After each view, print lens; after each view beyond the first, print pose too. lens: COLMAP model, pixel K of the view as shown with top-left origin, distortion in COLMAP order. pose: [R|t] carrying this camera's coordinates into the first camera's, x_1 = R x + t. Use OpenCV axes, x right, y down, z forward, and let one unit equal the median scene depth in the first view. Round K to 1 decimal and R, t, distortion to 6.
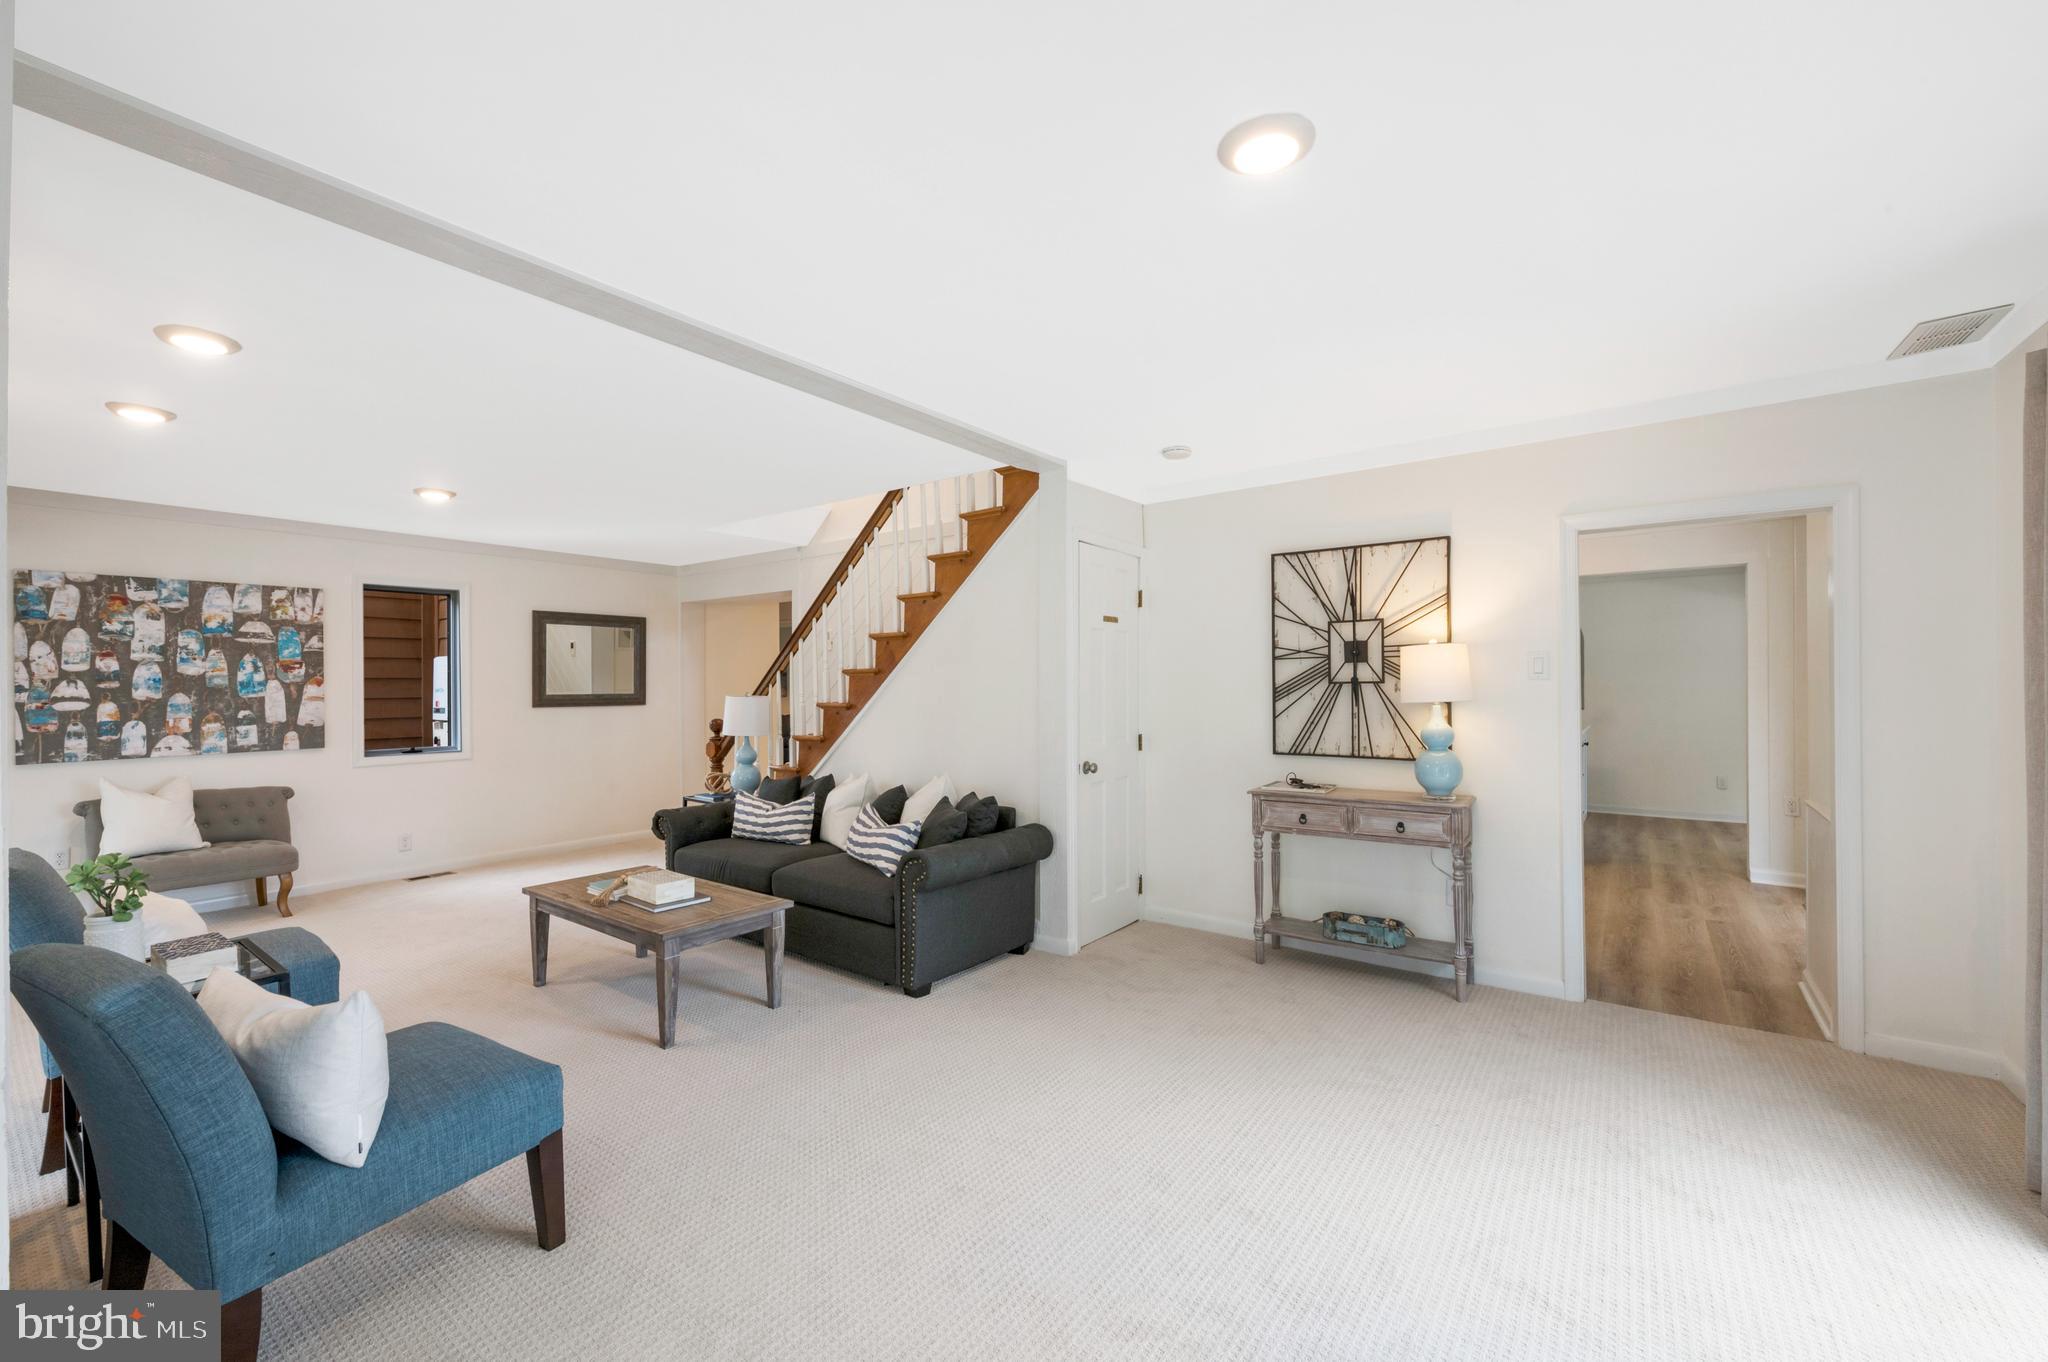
lens RADIAL K [[838.9, 0, 1025.1], [0, 838.9, 682.6], [0, 0, 1]] dist [-0.001486, -0.001496]
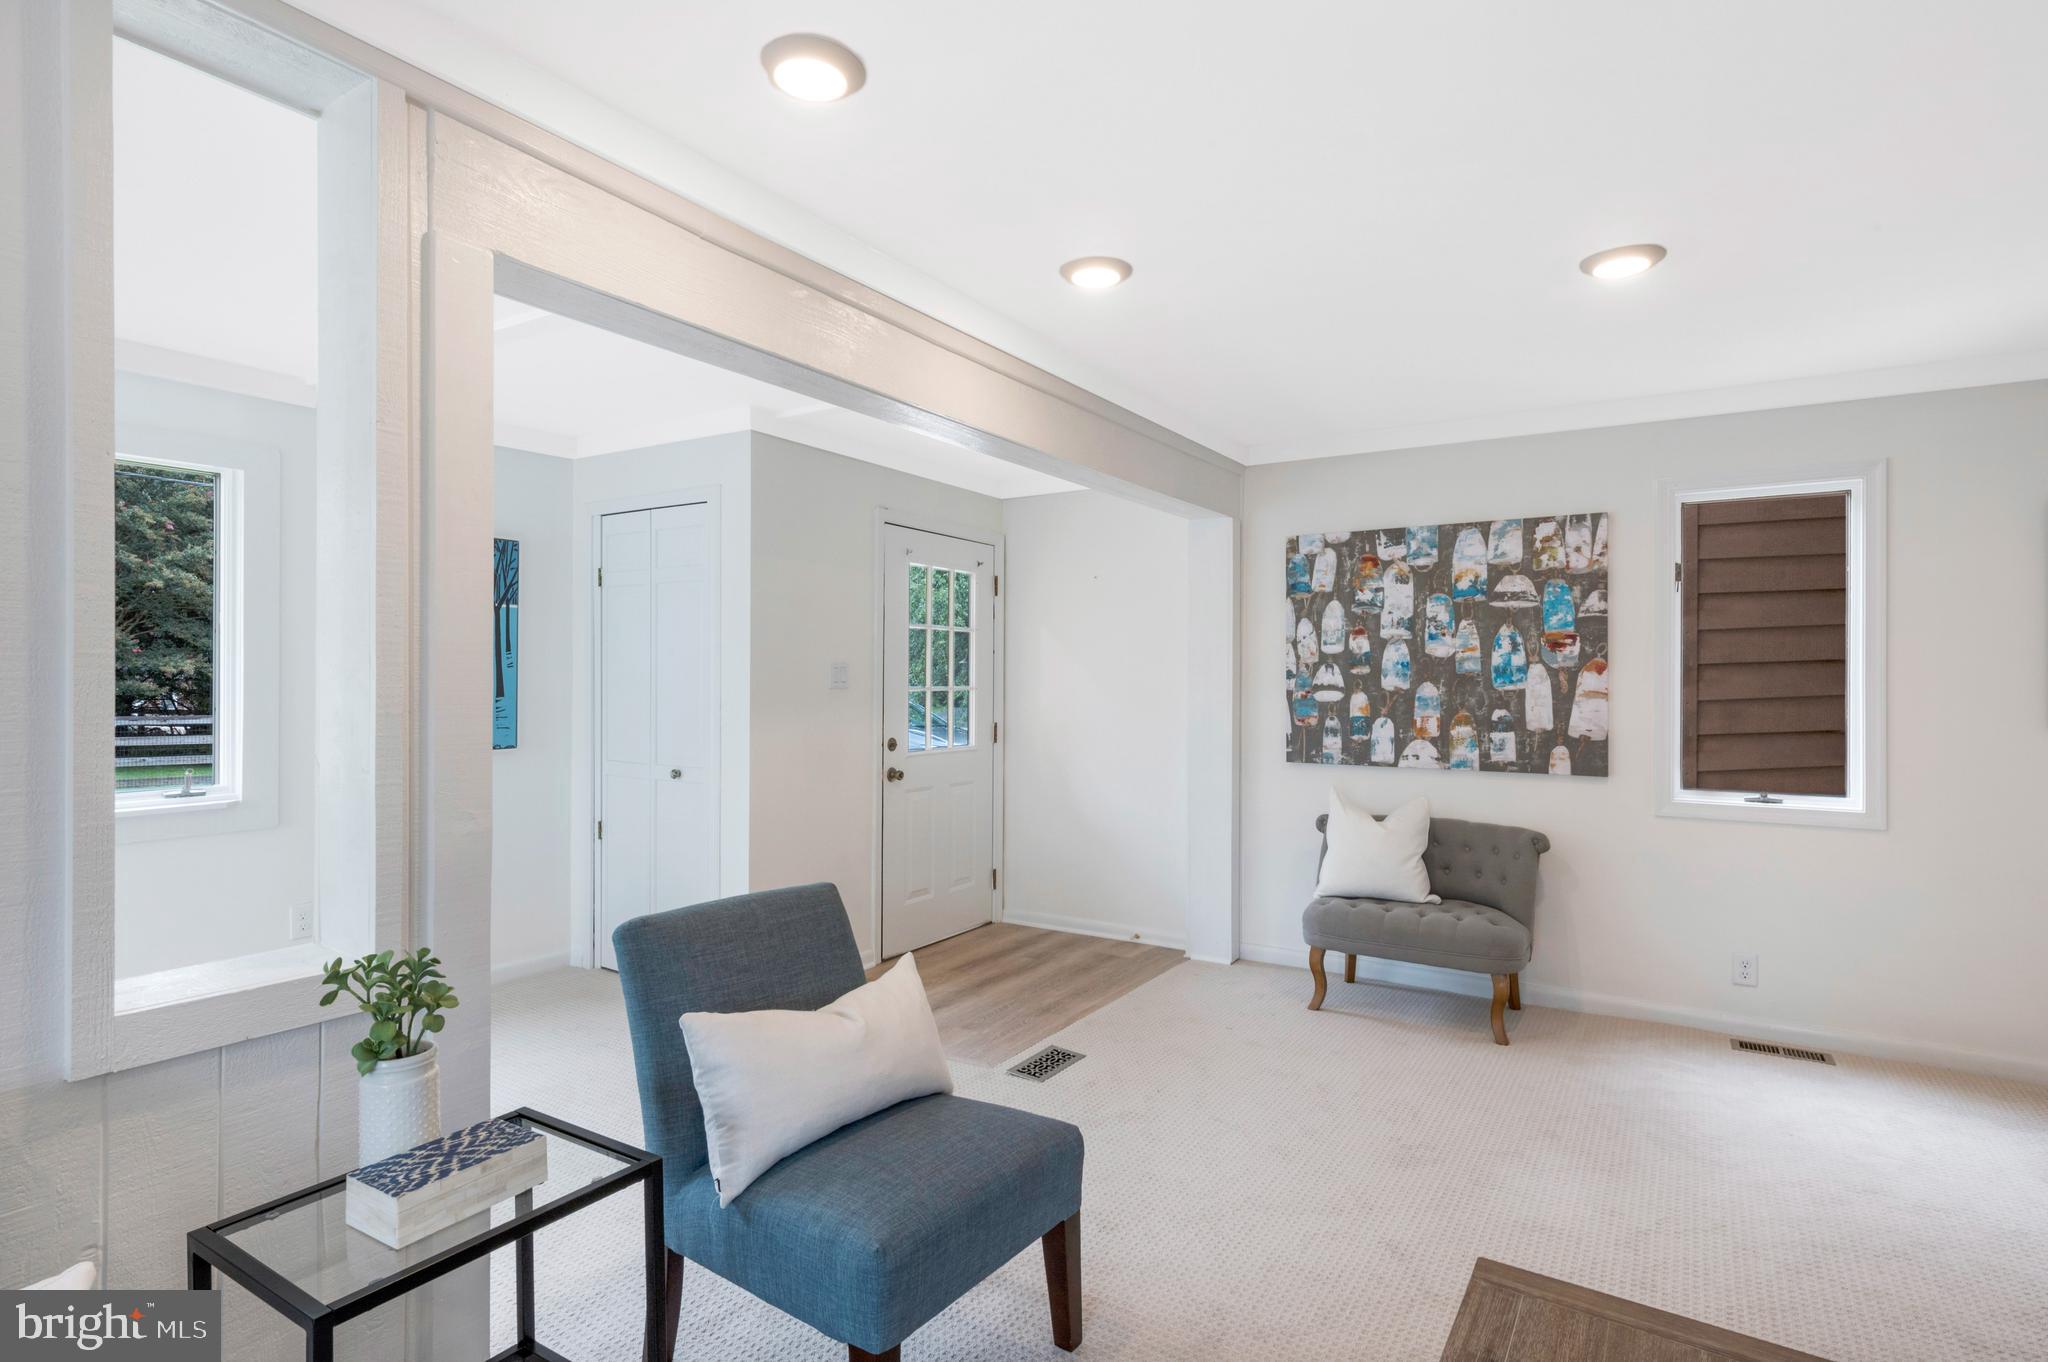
lens RADIAL K [[1030.6, 0, 1027.2], [0, 1030.6, 676.5], [0, 0, 1]] dist [-0.004789, -0.002294]
pose [[0.063806, 0.010777, -0.997904, -0.151026], [-0.002417, 0.999940, 0.010644, -0.001092], [0.997959, 0.001733, 0.063829, 0.635419]]
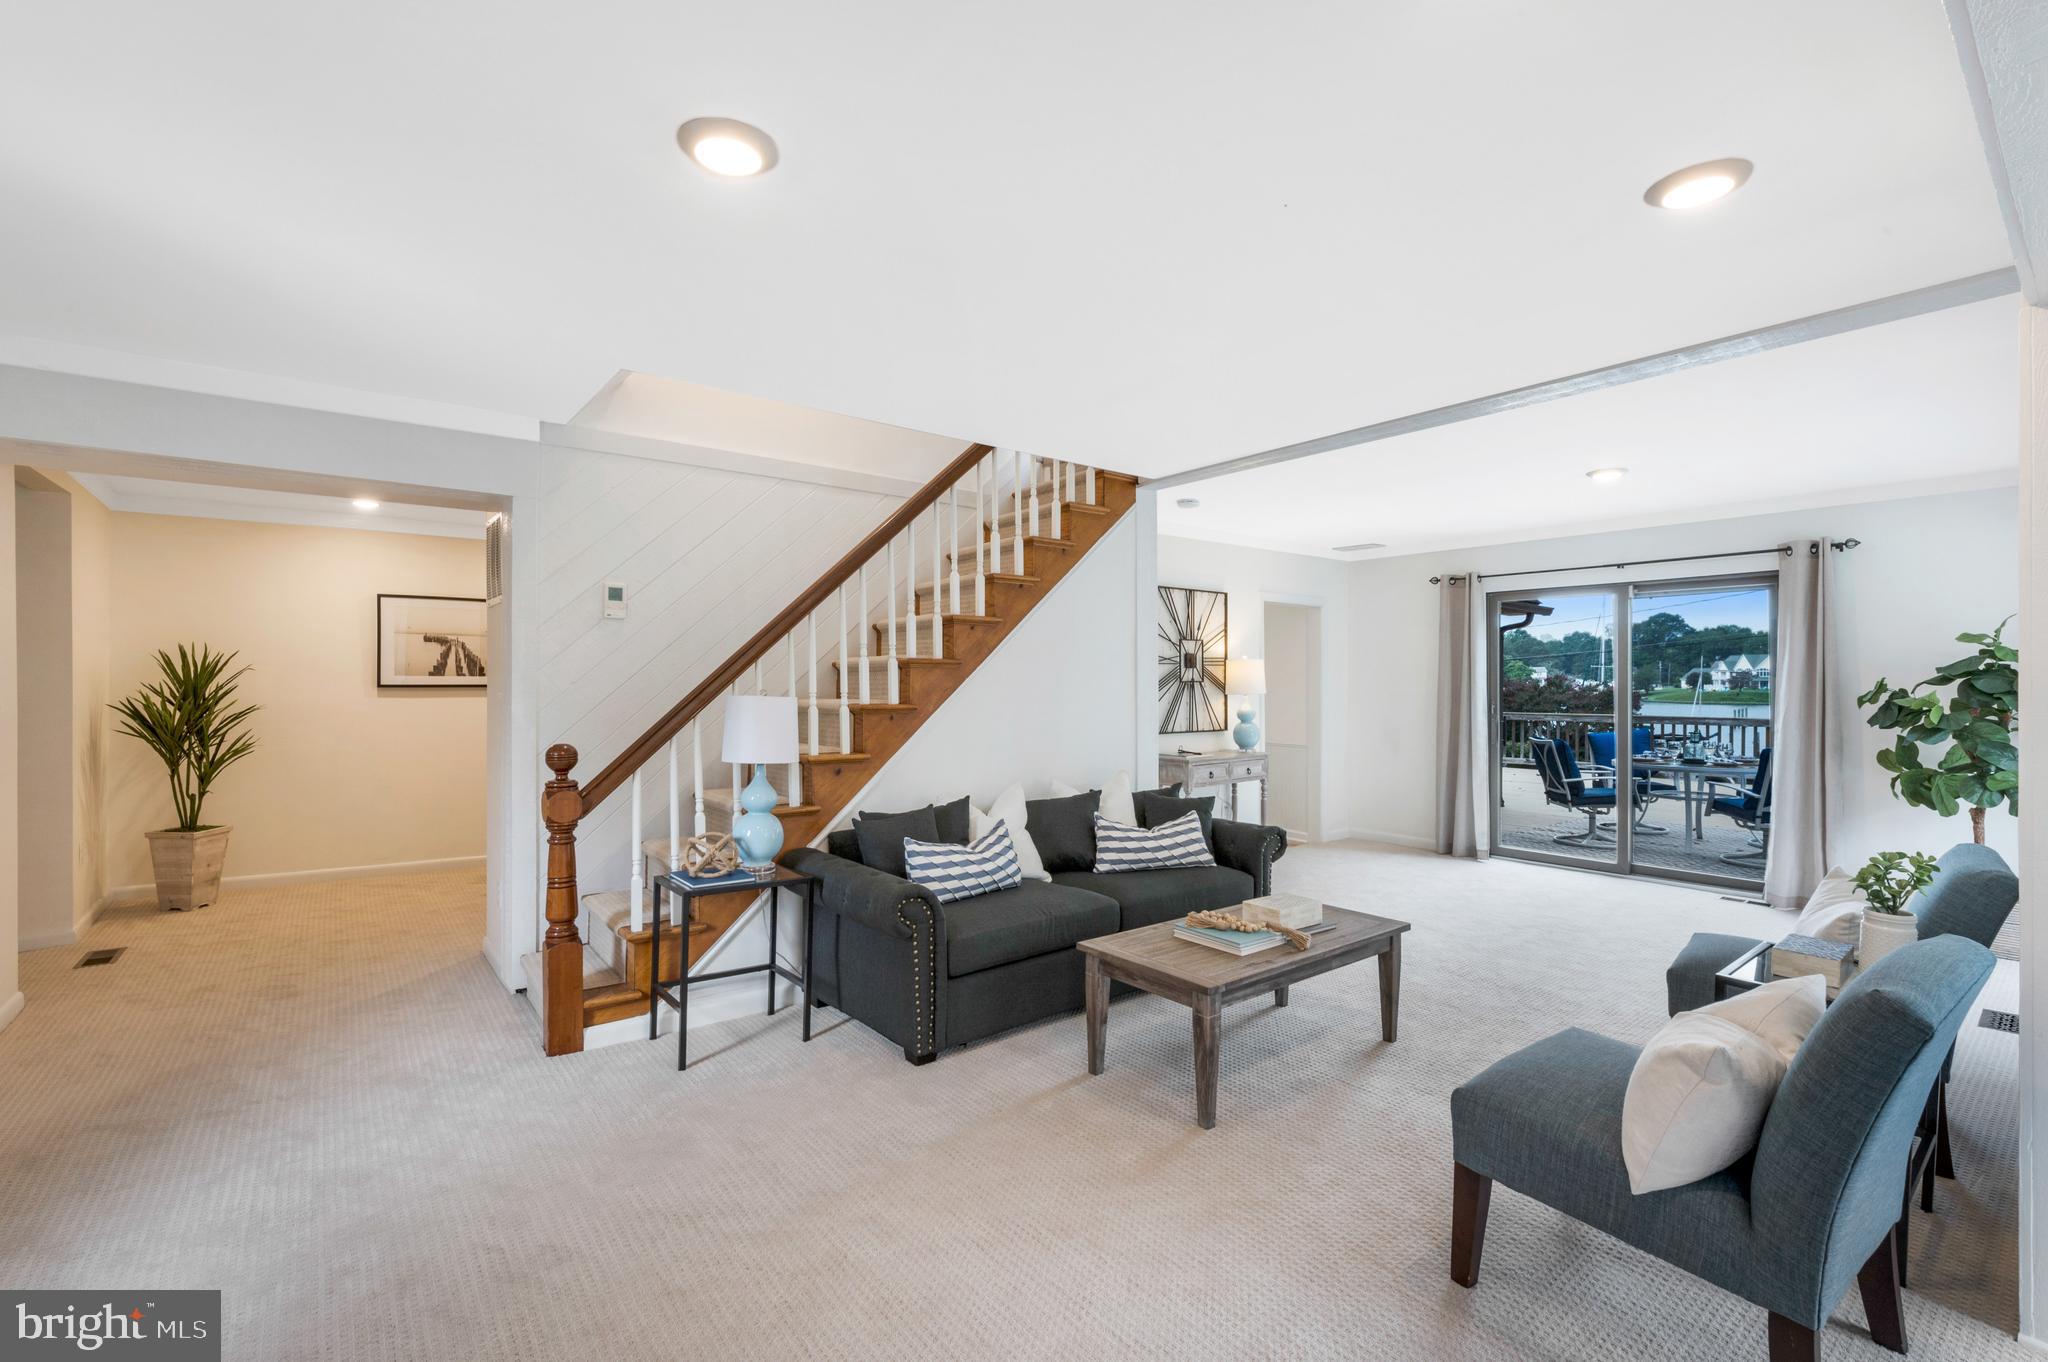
lens RADIAL K [[923.5, 0, 1021.3], [0, 923.5, 677.1], [0, 0, 1]] dist [-0.000923, -0.001410]
pose [[0.262245, 0.008094, 0.964967, -1.100577], [-0.007206, 0.999953, -0.006429, 0.004197], [-0.964974, -0.005268, 0.262291, 0.766476]]
